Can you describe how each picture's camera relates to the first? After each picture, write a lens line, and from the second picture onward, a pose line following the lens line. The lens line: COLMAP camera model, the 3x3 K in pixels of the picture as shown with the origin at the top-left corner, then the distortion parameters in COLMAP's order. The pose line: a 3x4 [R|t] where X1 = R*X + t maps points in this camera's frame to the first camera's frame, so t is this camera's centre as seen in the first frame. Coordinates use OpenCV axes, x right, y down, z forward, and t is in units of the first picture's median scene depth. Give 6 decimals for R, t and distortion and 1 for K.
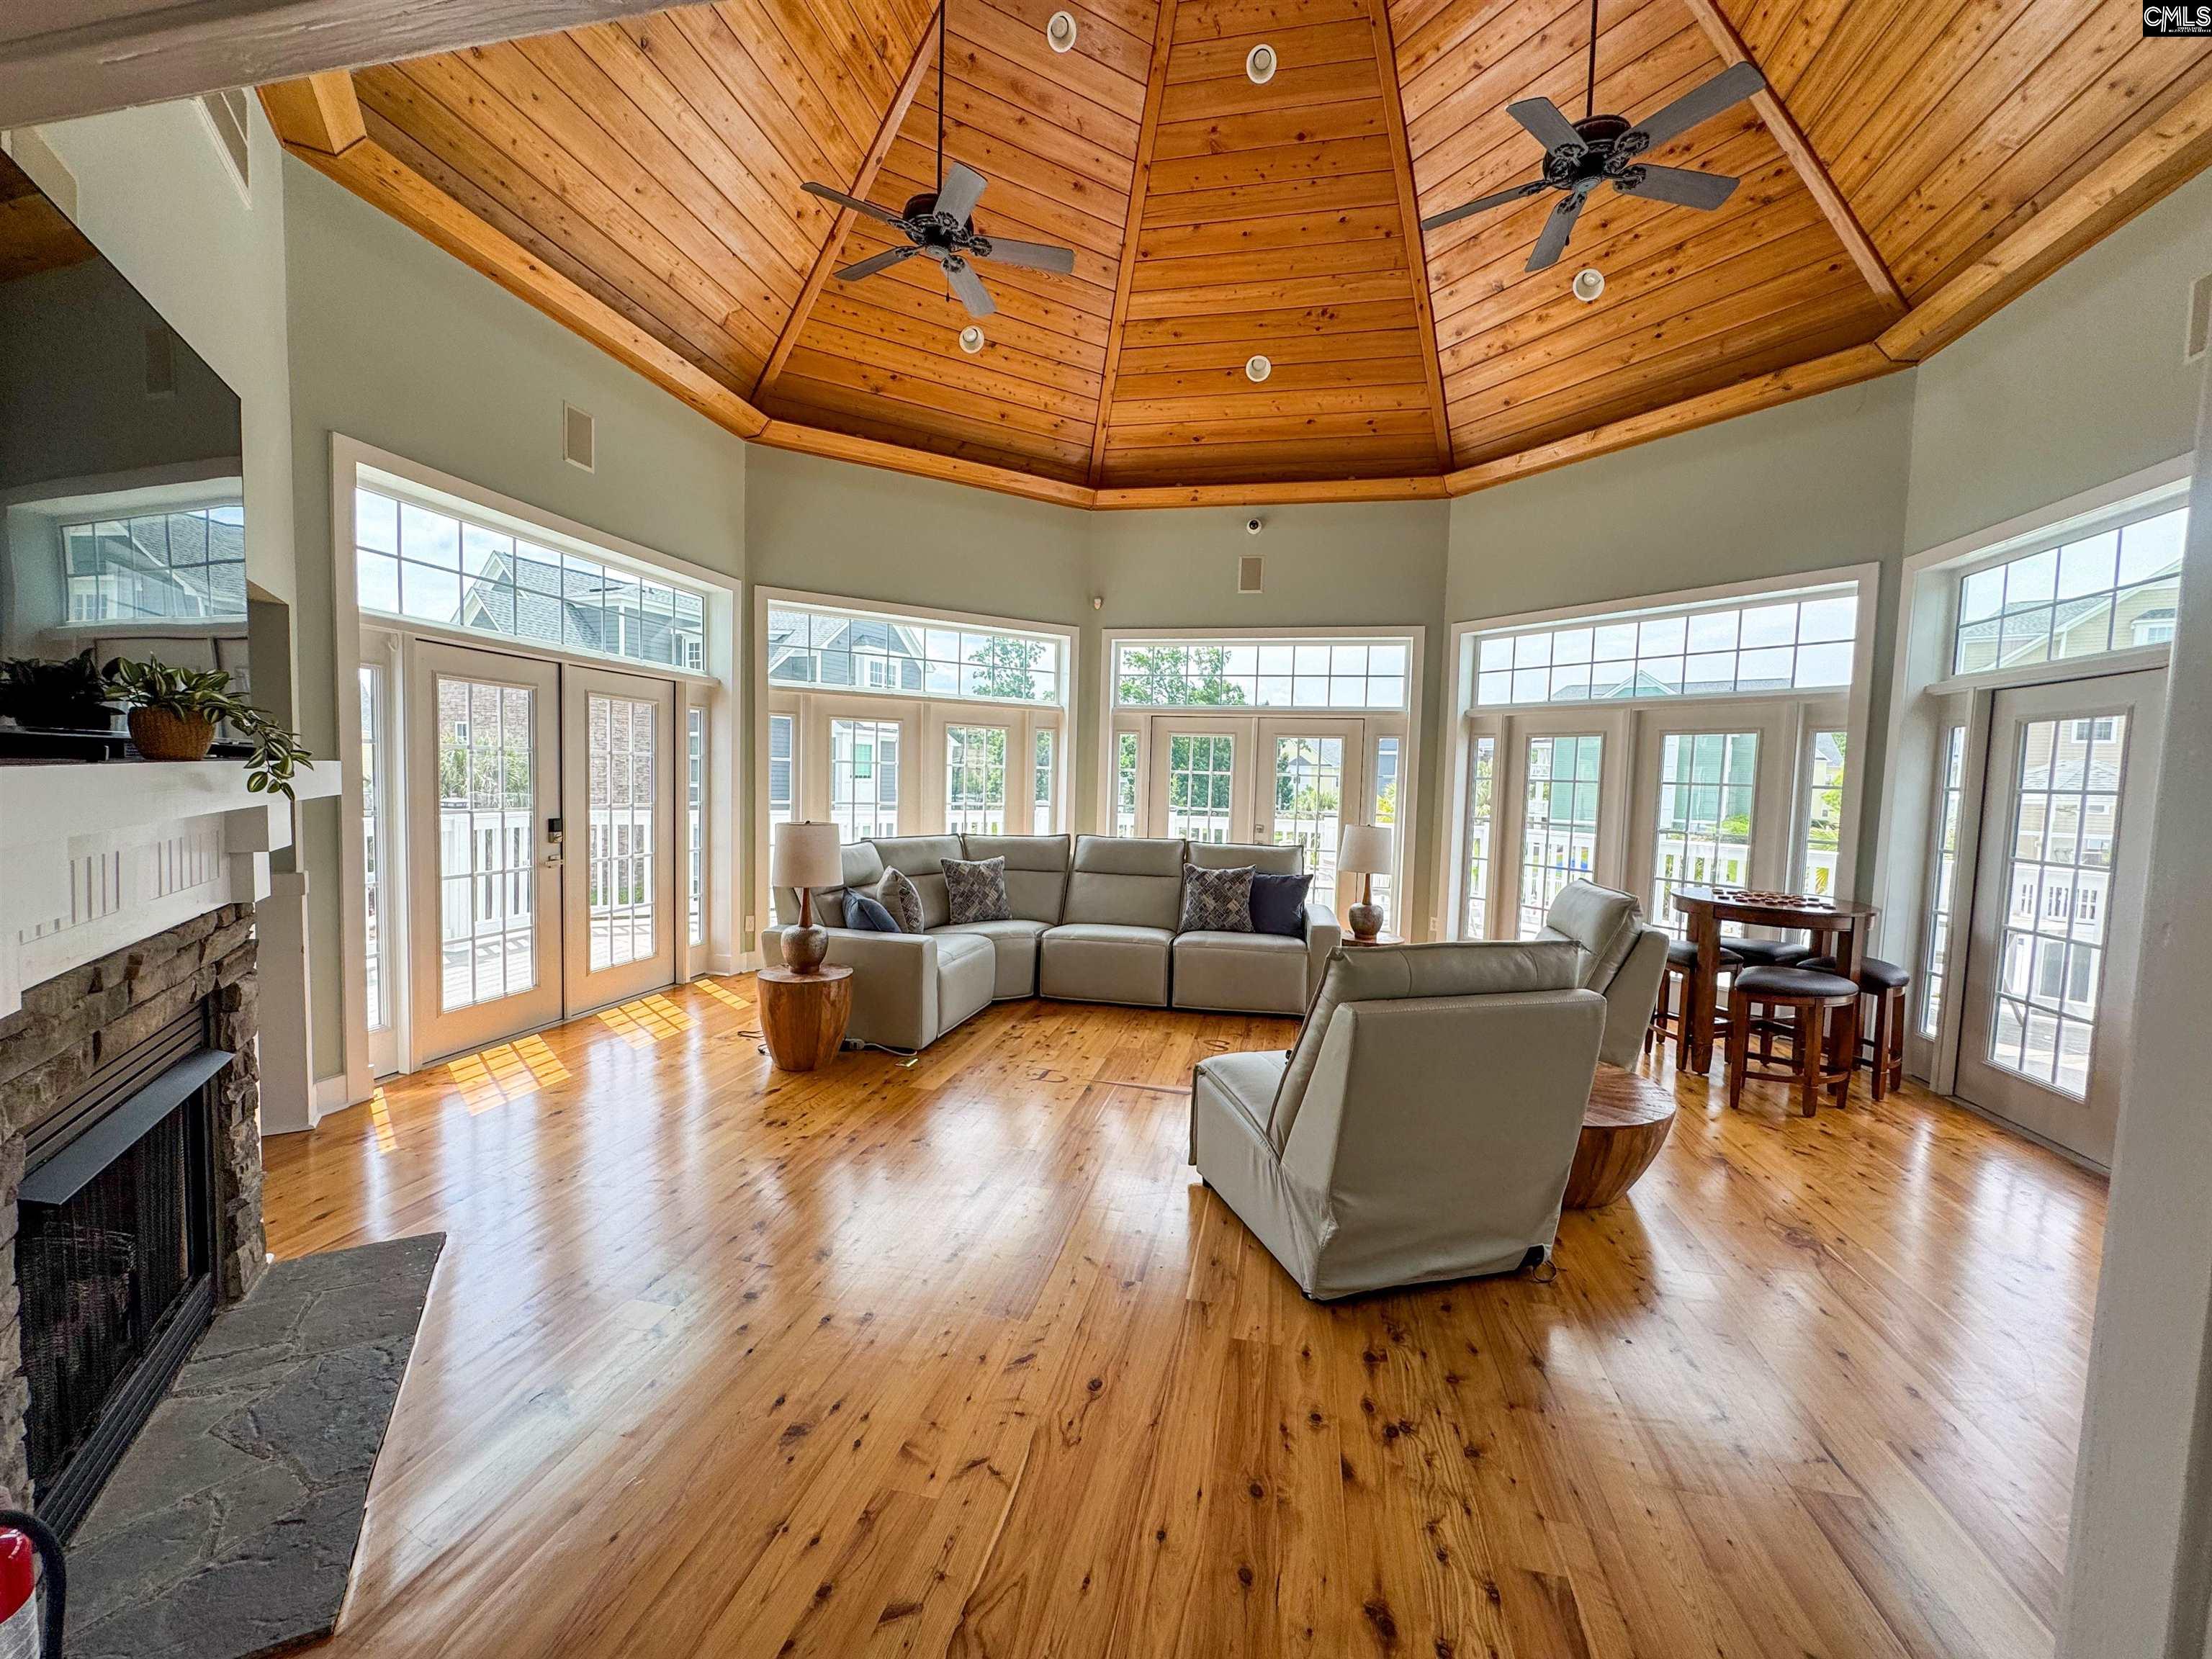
lens RADIAL K [[880.1, 0, 1106.0], [0, 880.1, 829.5], [0, 0, 1]] dist [-0.001832, -0.000299]
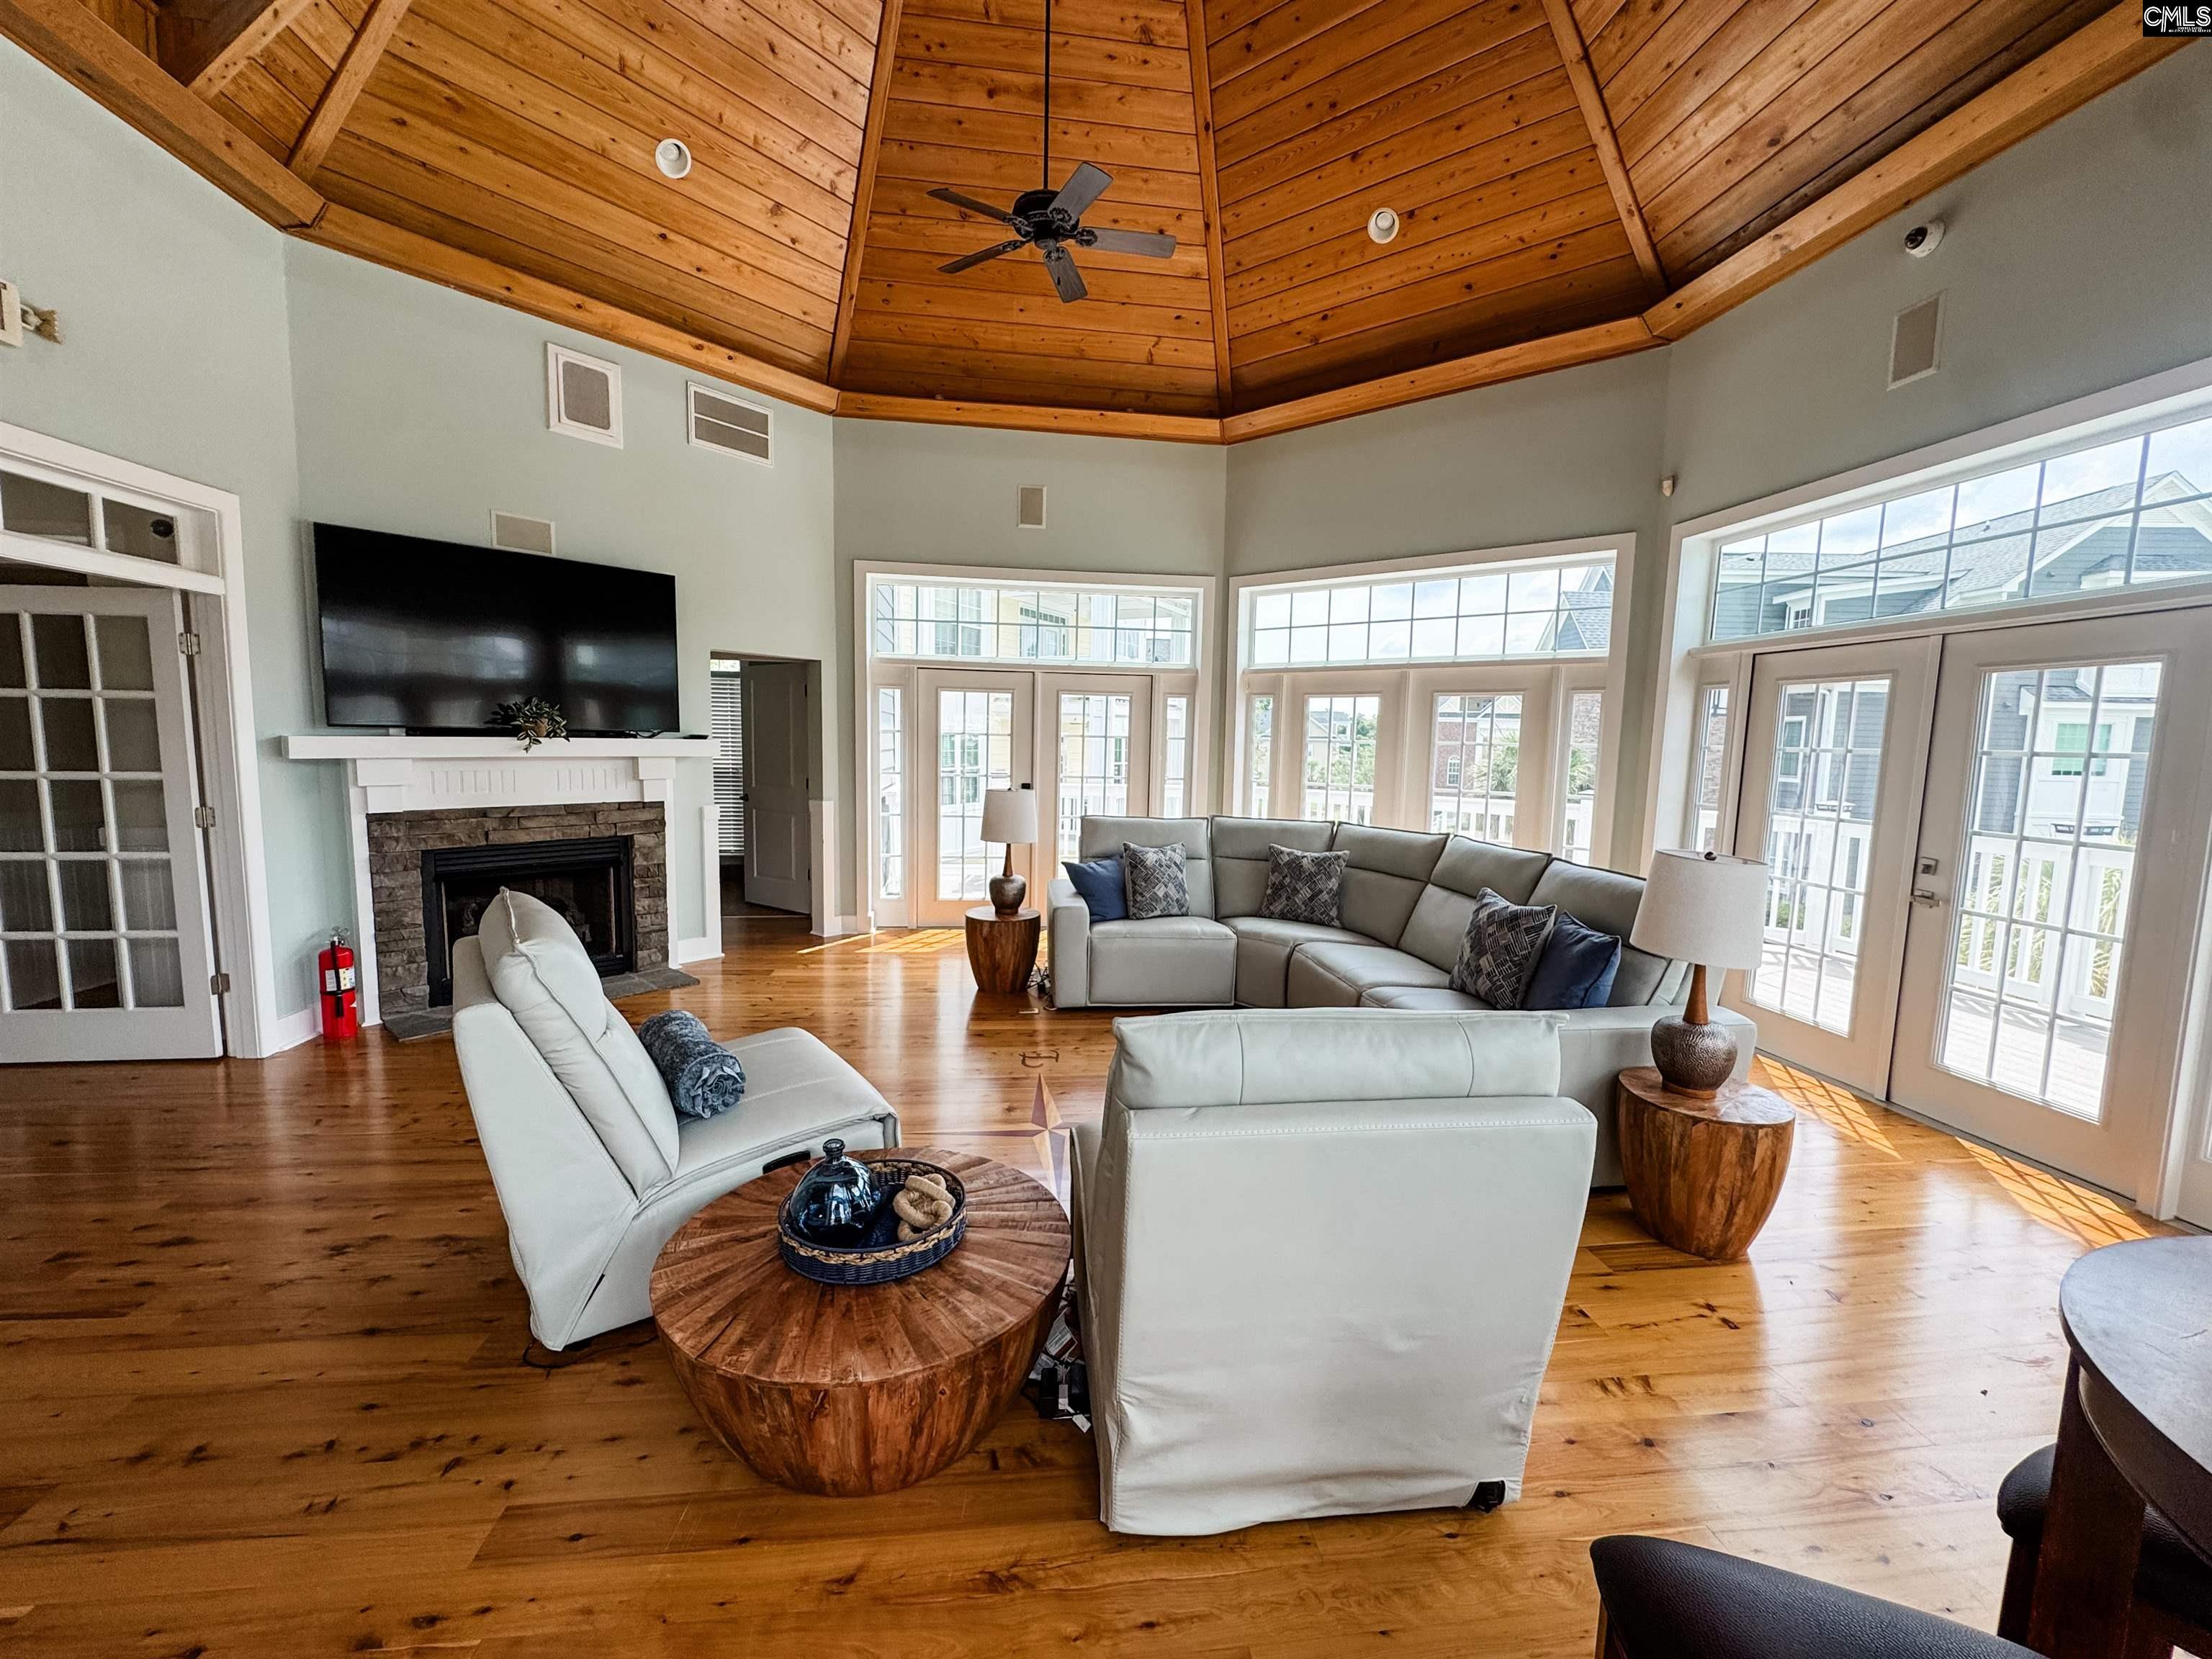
lens RADIAL K [[880.1, 0, 1106.0], [0, 880.1, 829.5], [0, 0, 1]] dist [-0.001832, -0.000299]
pose [[0.345468, 0.075083, -0.935422, 0.688654], [-0.063035, 0.996400, 0.056697, -0.027197], [0.936311, 0.039377, 0.348957, 0.591287]]
